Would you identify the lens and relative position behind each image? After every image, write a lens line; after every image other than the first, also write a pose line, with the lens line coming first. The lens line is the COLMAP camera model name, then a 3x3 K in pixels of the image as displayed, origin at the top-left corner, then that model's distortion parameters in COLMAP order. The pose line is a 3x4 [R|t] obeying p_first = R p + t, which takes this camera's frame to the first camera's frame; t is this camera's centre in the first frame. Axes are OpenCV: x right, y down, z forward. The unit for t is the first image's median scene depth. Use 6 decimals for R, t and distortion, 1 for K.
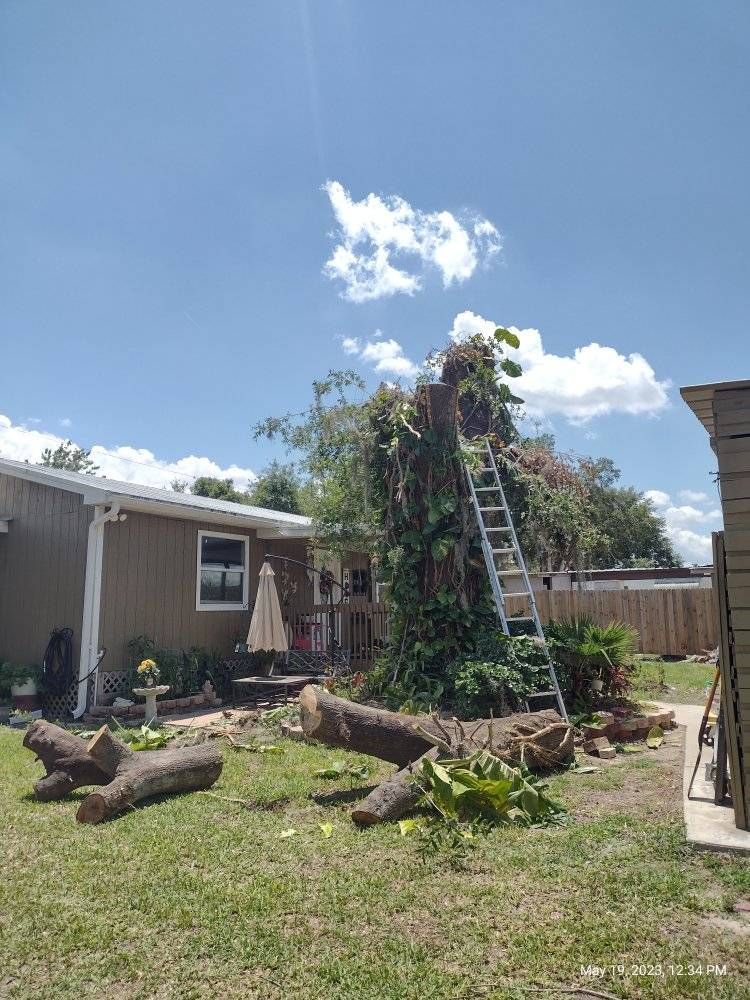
lens RADIAL K [[732.5, 0, 375.0], [0, 732.5, 500.0], [0, 0, 1]] dist [0.045102, -0.063817]
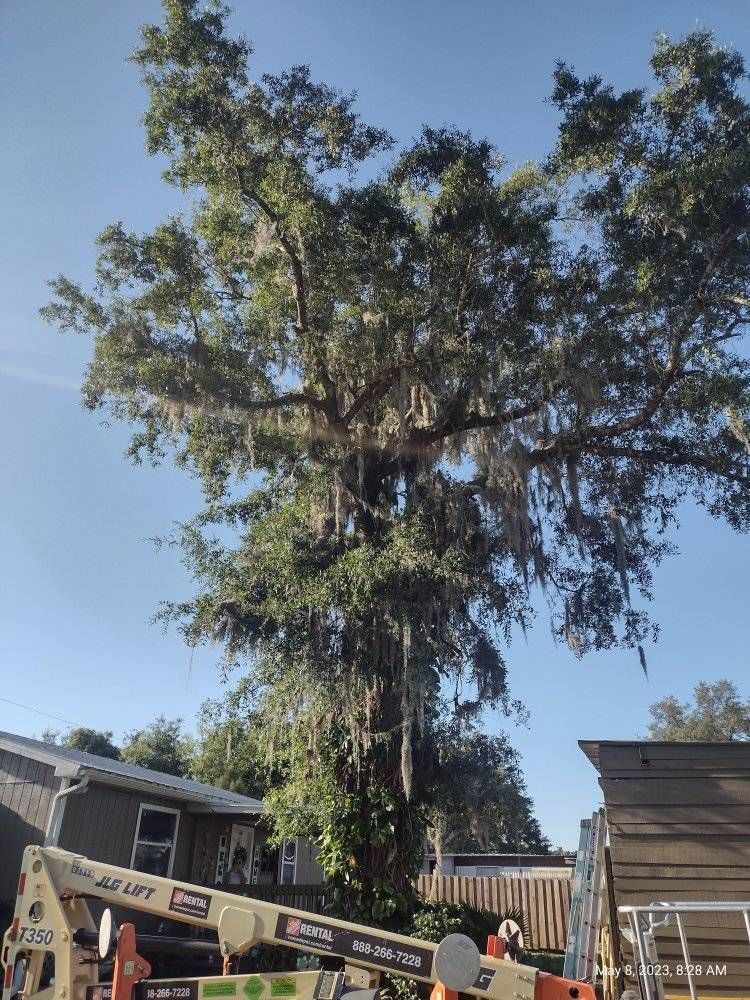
lens RADIAL K [[732.5, 0, 375.0], [0, 732.5, 500.0], [0, 0, 1]] dist [0.045102, -0.063817]
pose [[0.981318, 0.116421, 0.153168, -0.108583], [-0.059270, 0.940346, -0.335016, -0.030531], [-0.183034, 0.319679, 0.929679, -0.186696]]
